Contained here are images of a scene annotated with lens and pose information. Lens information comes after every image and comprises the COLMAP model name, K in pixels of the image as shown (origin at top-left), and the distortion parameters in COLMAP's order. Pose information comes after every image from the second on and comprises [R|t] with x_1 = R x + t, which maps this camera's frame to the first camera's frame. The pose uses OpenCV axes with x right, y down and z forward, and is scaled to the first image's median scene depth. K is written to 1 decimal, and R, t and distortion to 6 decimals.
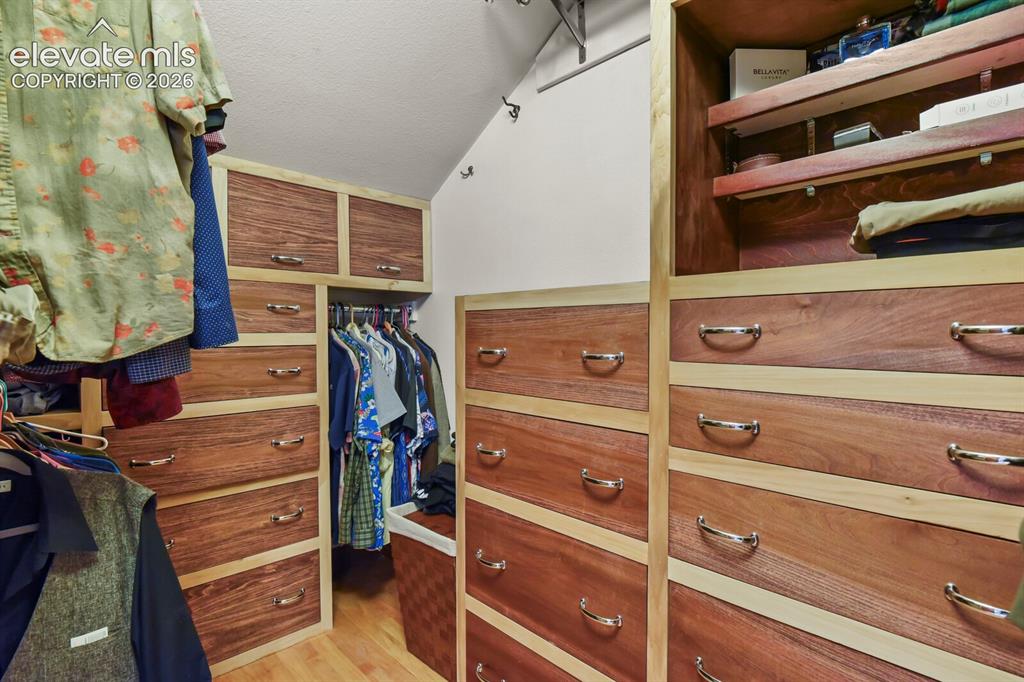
lens RADIAL K [[496.5, 0, 520.0], [0, 496.5, 340.1], [0, 0, 1]] dist [-0.011332, -0.000859]
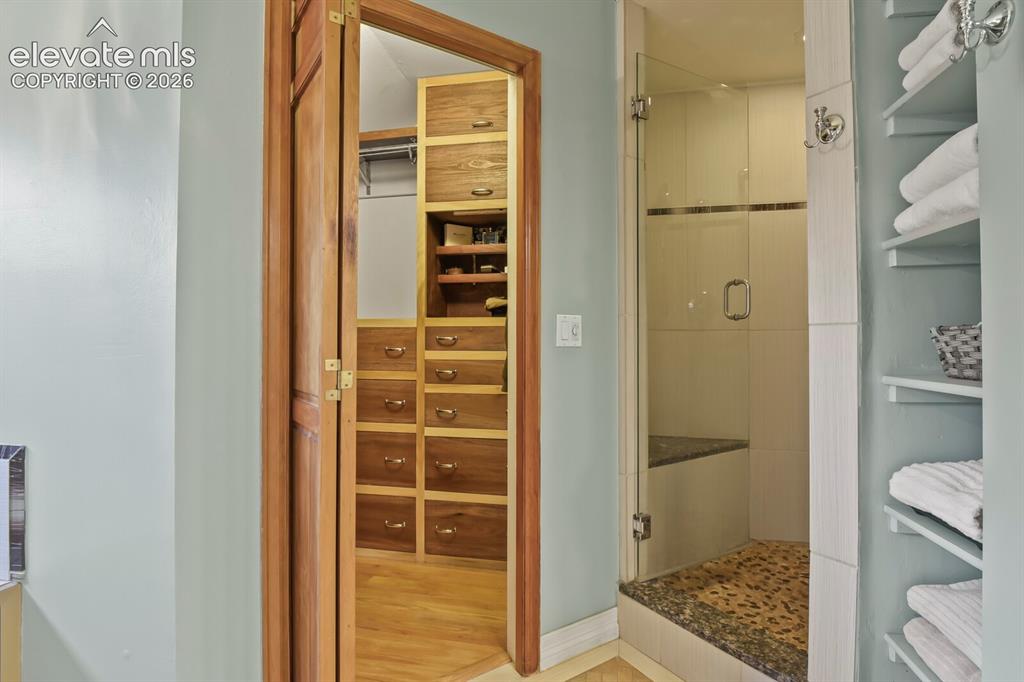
lens RADIAL K [[496.5, 0, 515.1], [0, 496.5, 338.3], [0, 0, 1]] dist [-0.011332, -0.000859]
pose [[0.832048, 0.000591, 0.554703, -0.714890], [0.005841, 0.999935, -0.009826, 0.006618], [-0.554672, 0.011416, 0.831990, -1.360682]]
